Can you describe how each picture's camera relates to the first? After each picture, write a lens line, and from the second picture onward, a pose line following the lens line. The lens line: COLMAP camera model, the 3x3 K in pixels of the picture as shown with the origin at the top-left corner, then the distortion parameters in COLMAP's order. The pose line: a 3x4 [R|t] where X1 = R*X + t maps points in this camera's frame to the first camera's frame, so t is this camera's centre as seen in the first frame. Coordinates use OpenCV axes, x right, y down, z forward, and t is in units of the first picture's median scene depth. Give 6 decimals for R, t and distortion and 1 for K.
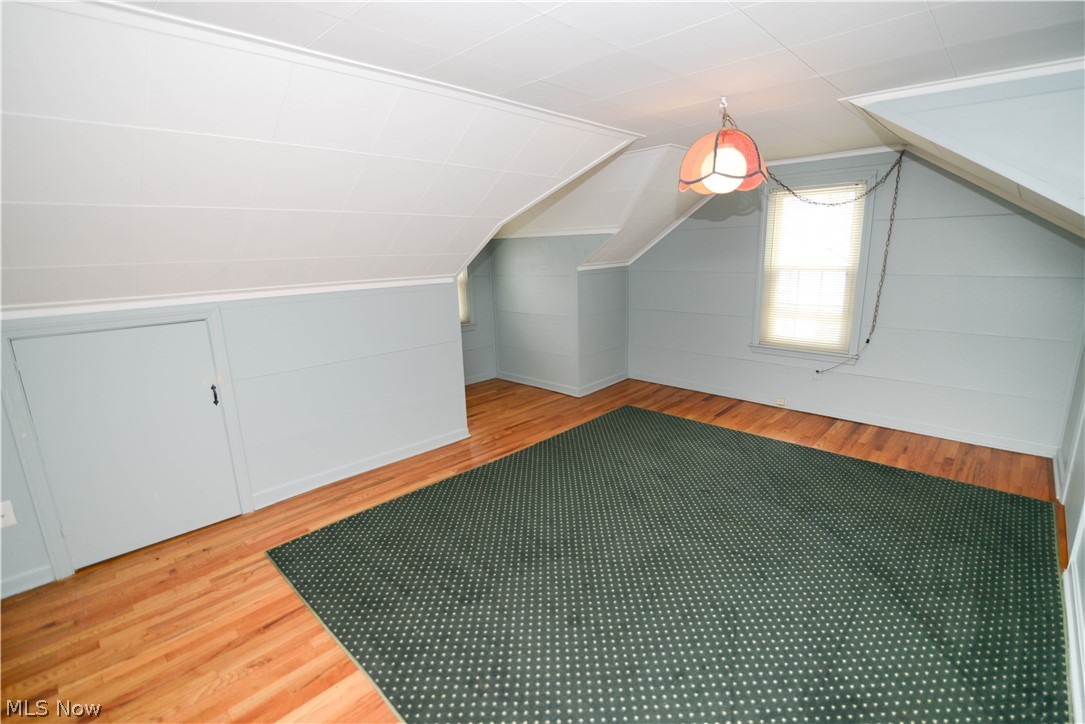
lens RADIAL K [[499.7, 0, 540.8], [0, 499.7, 367.7], [0, 0, 1]] dist [-0.019820, 0.000551]
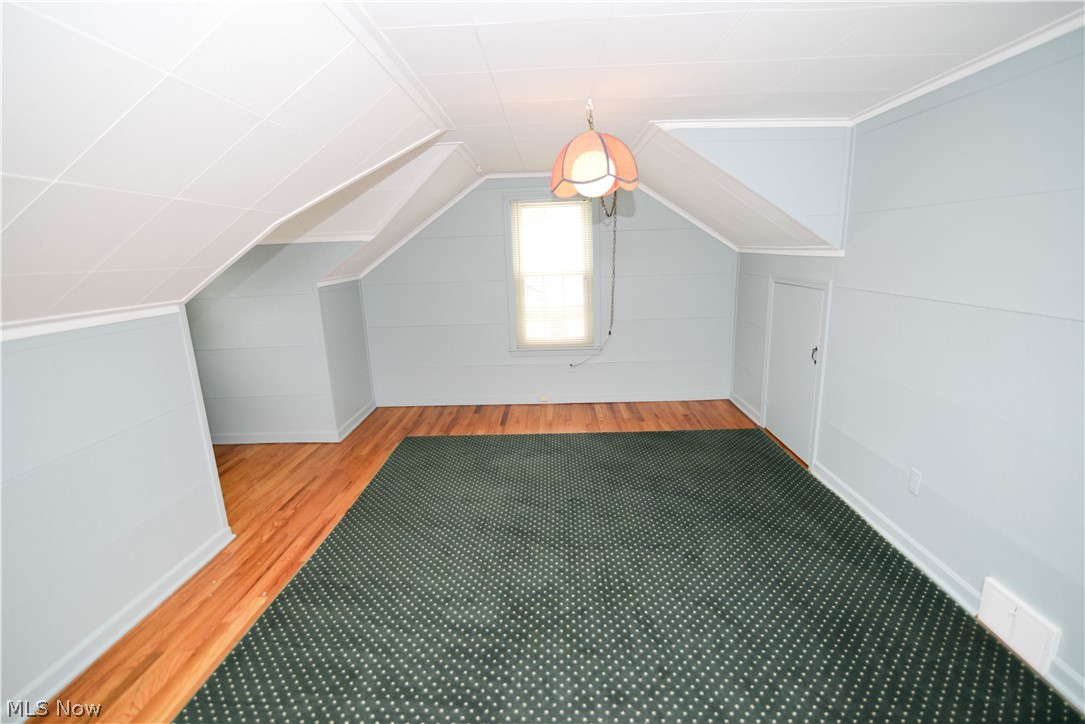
lens RADIAL K [[499.7, 0, 540.8], [0, 499.7, 367.7], [0, 0, 1]] dist [-0.019820, 0.000551]
pose [[0.736437, -0.153615, 0.658835, -0.246065], [0.170197, 0.984625, 0.039332, -0.044666], [-0.654747, 0.083166, 0.751259, 0.210270]]
